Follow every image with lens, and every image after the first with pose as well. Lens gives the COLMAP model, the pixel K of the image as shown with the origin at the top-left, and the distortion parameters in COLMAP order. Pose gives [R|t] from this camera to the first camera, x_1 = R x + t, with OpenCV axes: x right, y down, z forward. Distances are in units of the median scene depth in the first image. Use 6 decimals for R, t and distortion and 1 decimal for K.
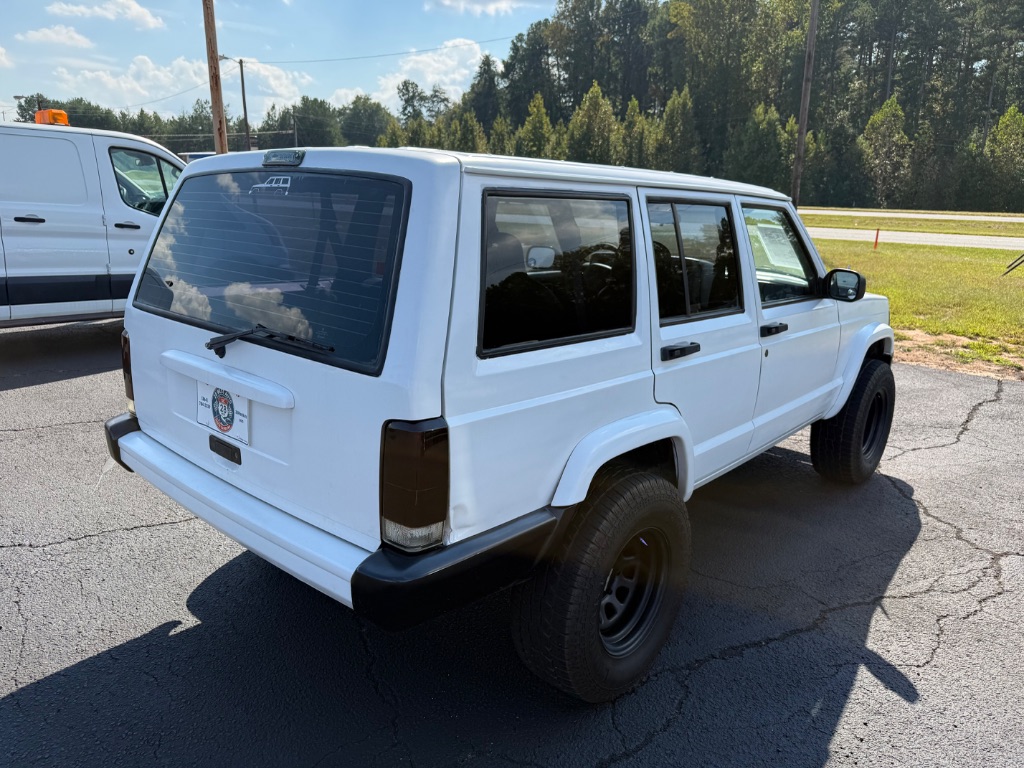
lens RADIAL K [[760.3, 0, 513.1], [0, 760.3, 401.3], [0, 0, 1]] dist [0.002369, -0.011307]
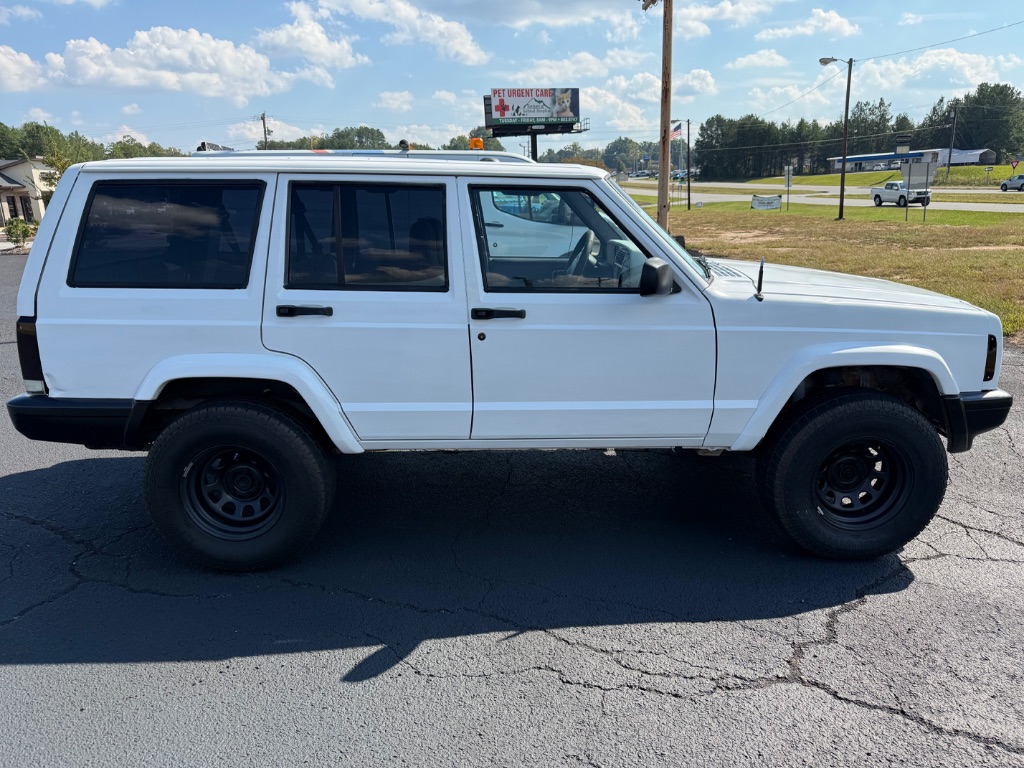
lens RADIAL K [[761.9, 0, 512.0], [0, 761.9, 384.0], [0, 0, 1]] dist [0.032653, -0.023738]
pose [[0.656560, 0.150793, -0.739047, 0.085349], [-0.172809, 0.983823, 0.047215, -0.004341], [0.734211, 0.096715, 0.671997, 0.028839]]
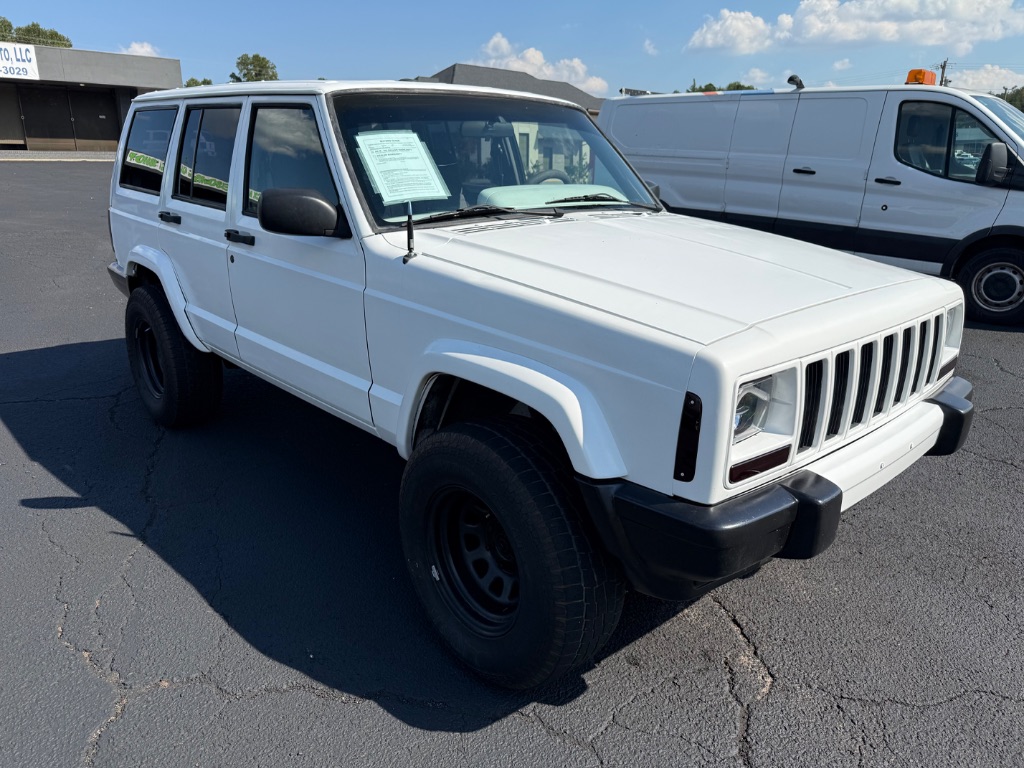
lens RADIAL K [[761.9, 0, 512.0], [0, 761.9, 384.0], [0, 0, 1]] dist [0.032653, -0.023738]
pose [[-0.150293, 0.264294, -0.952660, 0.098342], [-0.288961, 0.909783, 0.297986, -0.024300], [0.945470, 0.320067, -0.060364, 0.112264]]
